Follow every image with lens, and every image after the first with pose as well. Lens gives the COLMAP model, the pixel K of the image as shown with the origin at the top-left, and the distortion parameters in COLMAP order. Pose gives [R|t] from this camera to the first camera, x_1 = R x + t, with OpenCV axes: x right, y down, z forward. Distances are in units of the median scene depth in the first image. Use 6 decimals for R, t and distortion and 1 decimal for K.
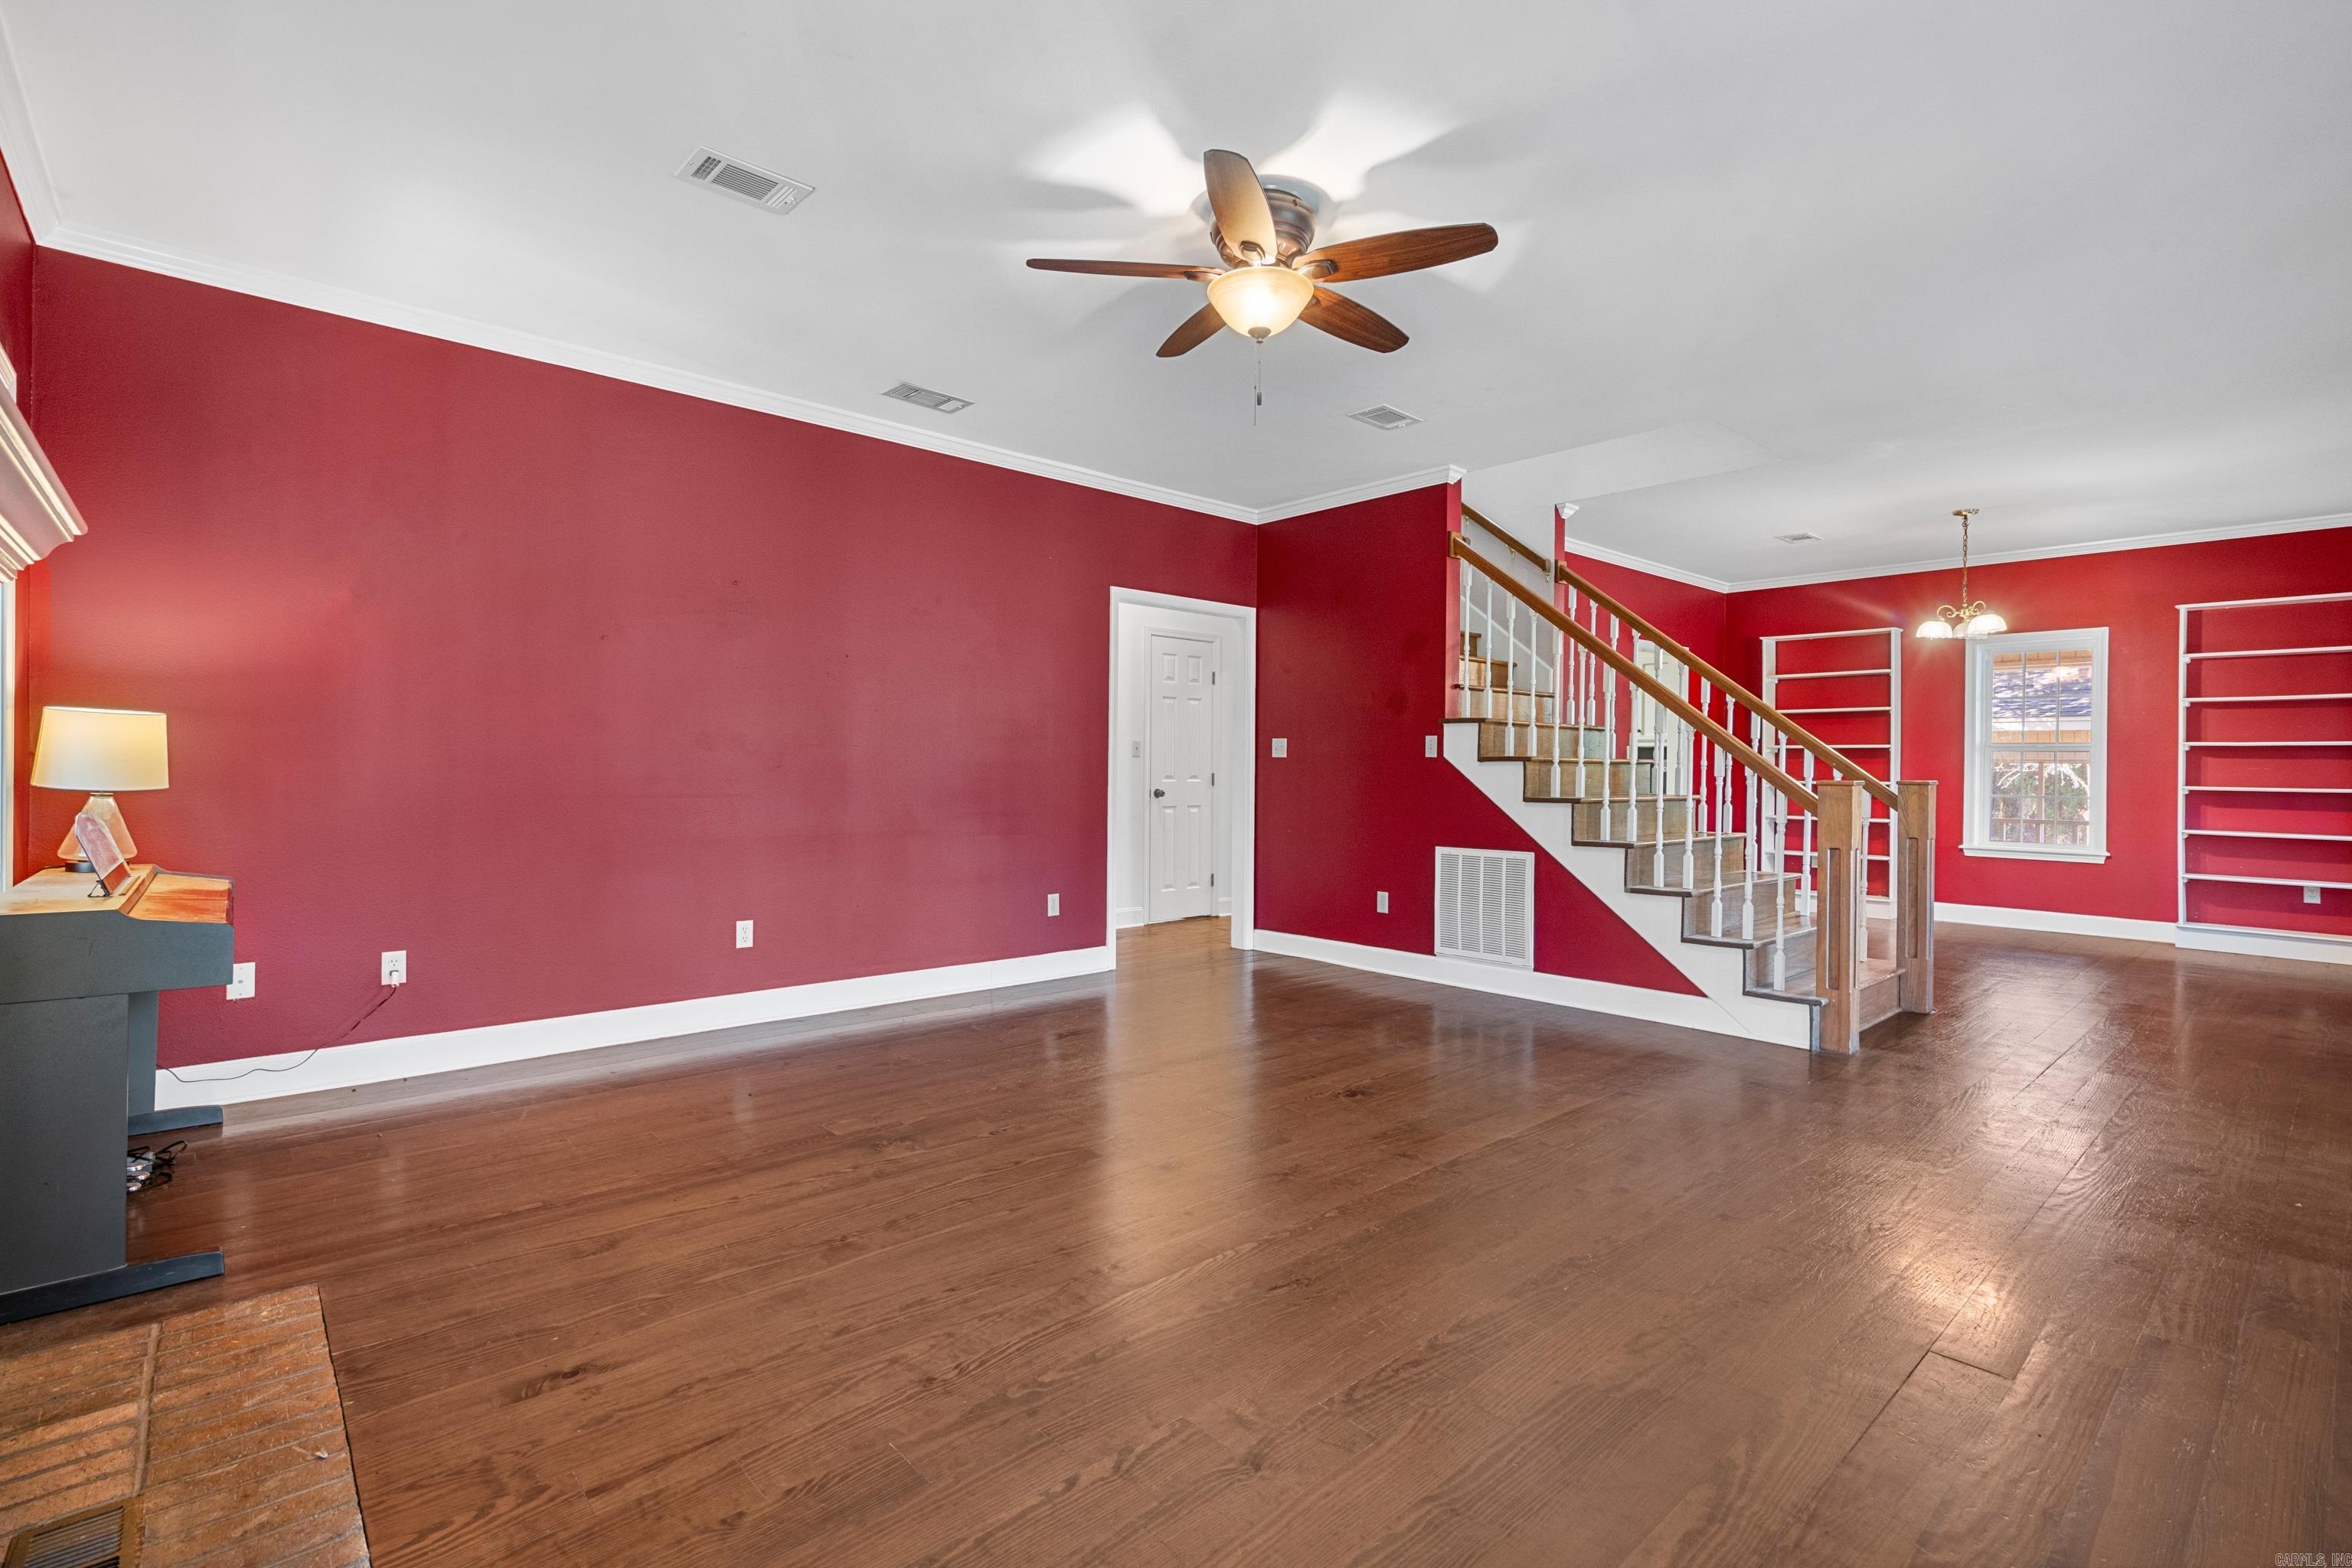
lens RADIAL K [[1069.0, 0, 1185.6], [0, 1069.0, 775.0], [0, 0, 1]] dist [-0.003945, 0.000426]
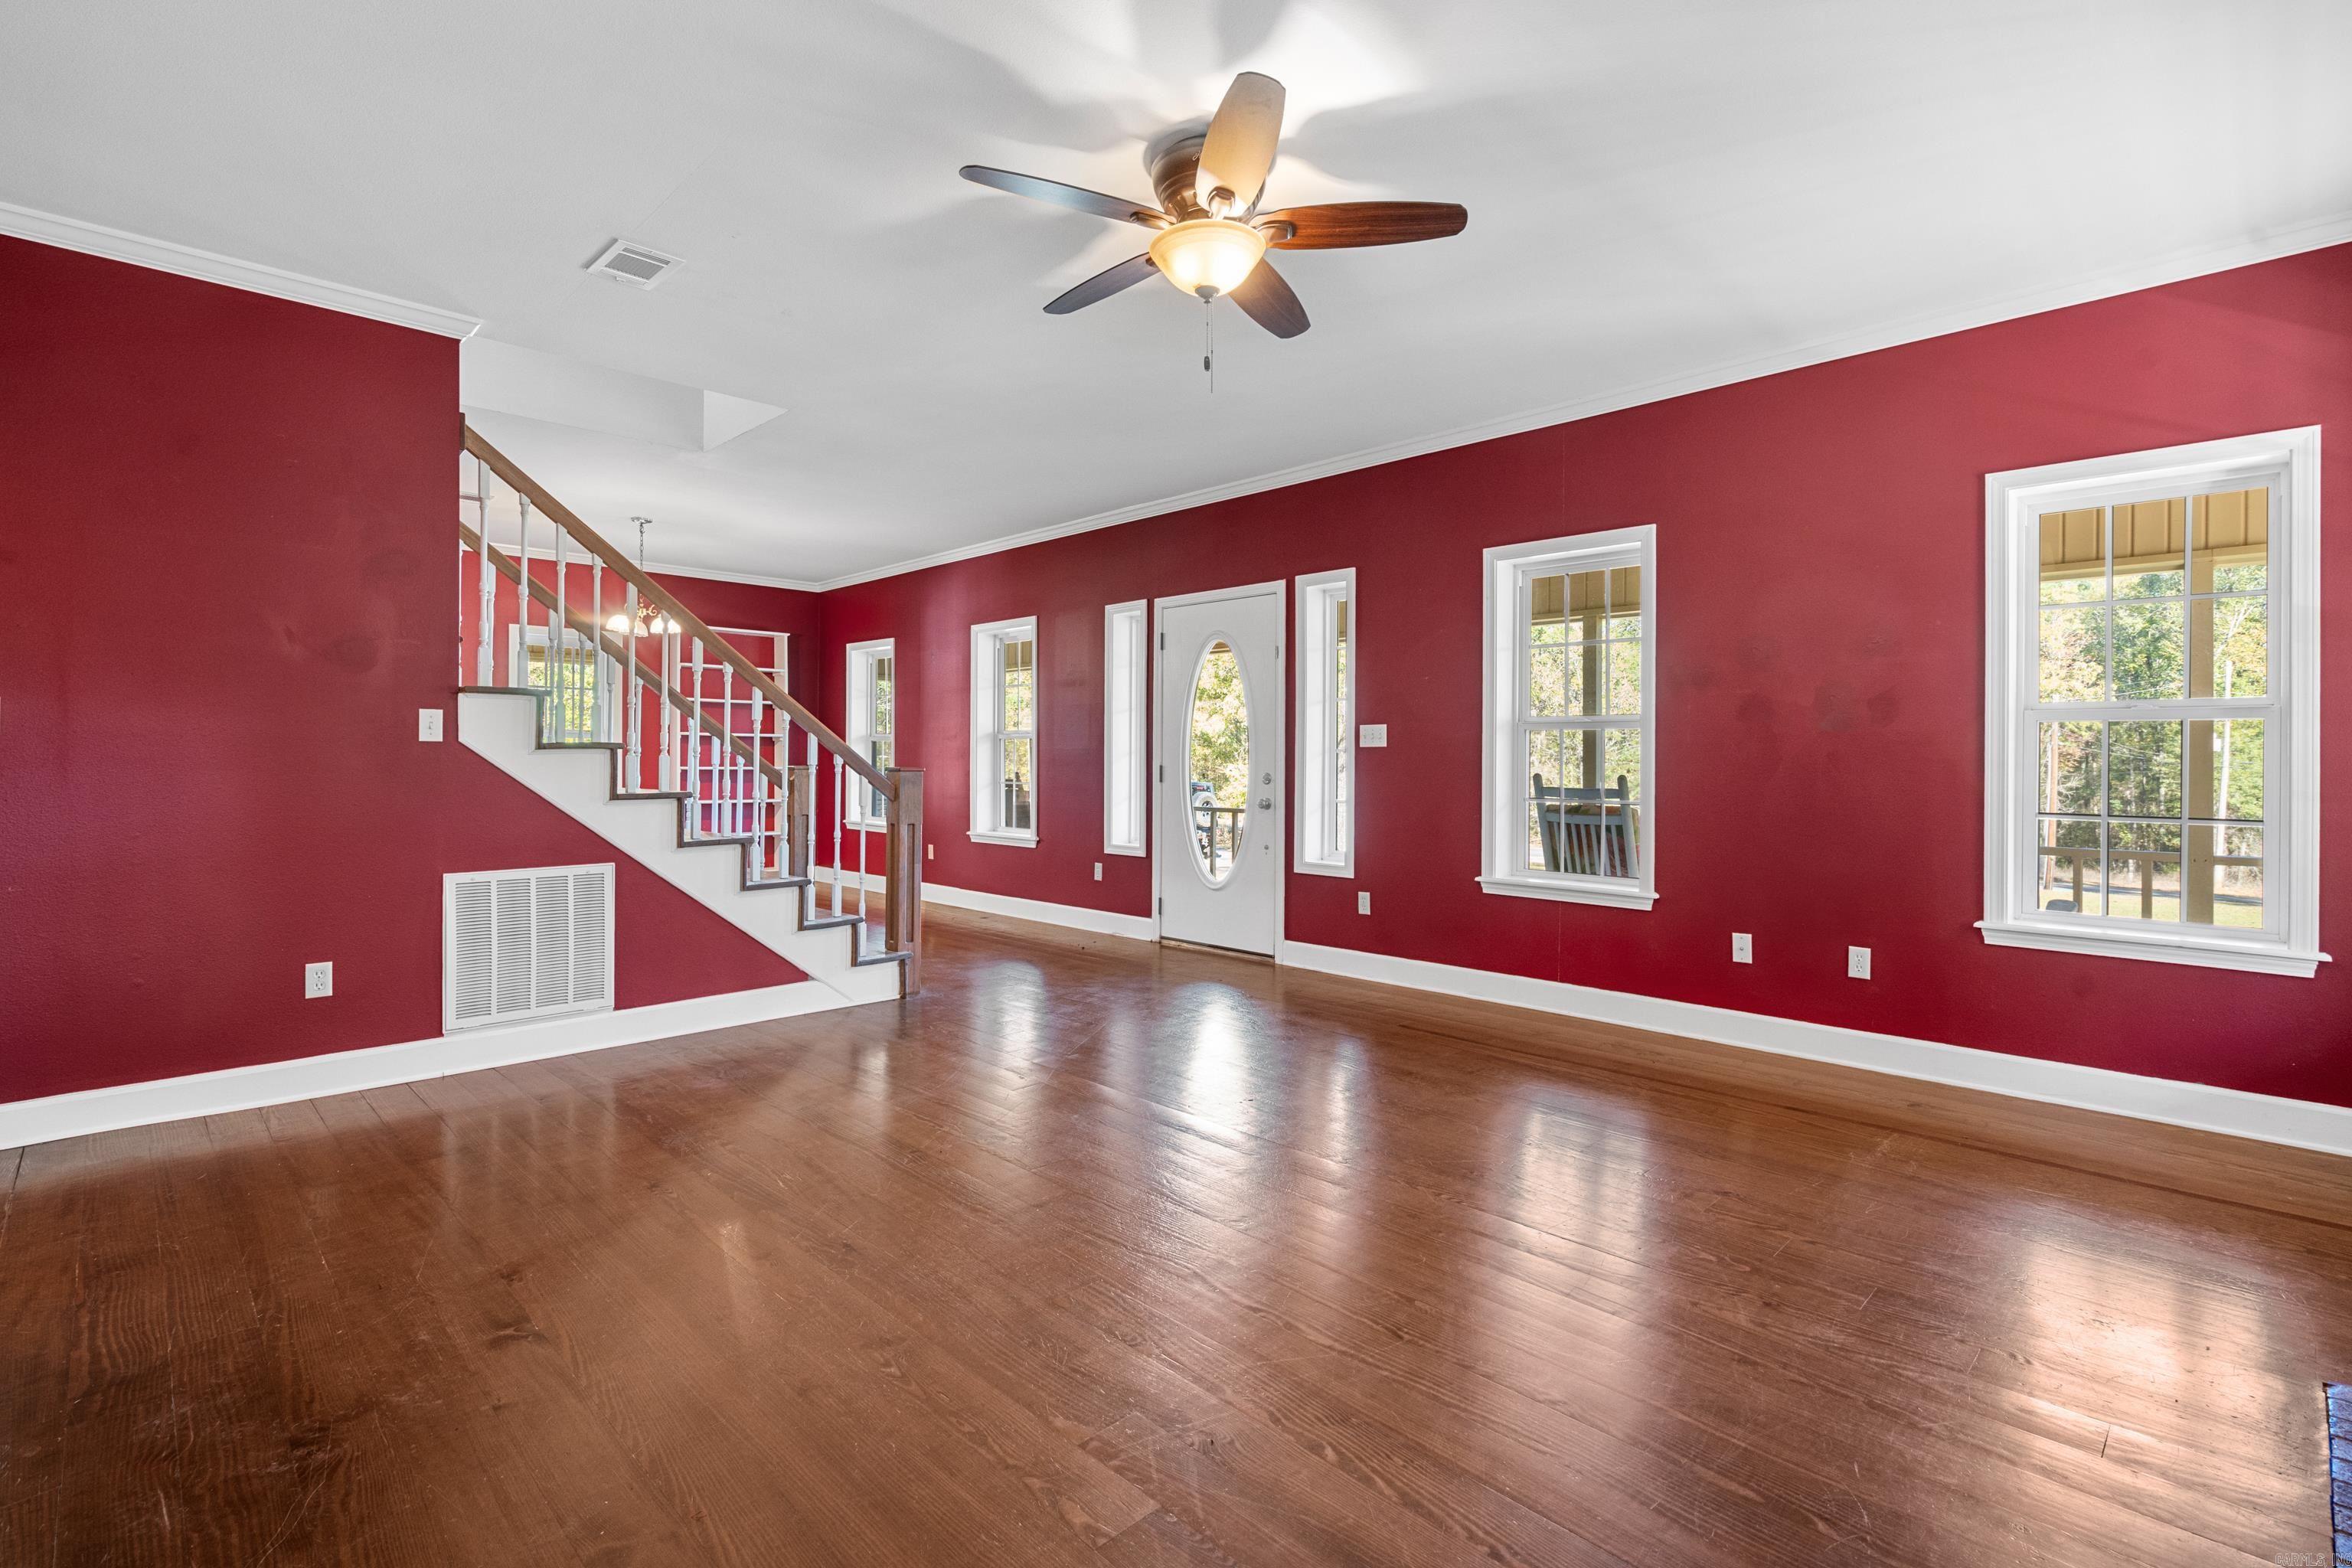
lens RADIAL K [[1069.0, 0, 1185.6], [0, 1069.0, 771.2], [0, 0, 1]] dist [-0.003945, 0.000426]
pose [[-0.028032, -0.018272, 0.999440, -0.486004], [0.002070, 0.999830, 0.018337, -0.010162], [-0.999605, 0.002583, -0.027989, 0.592857]]
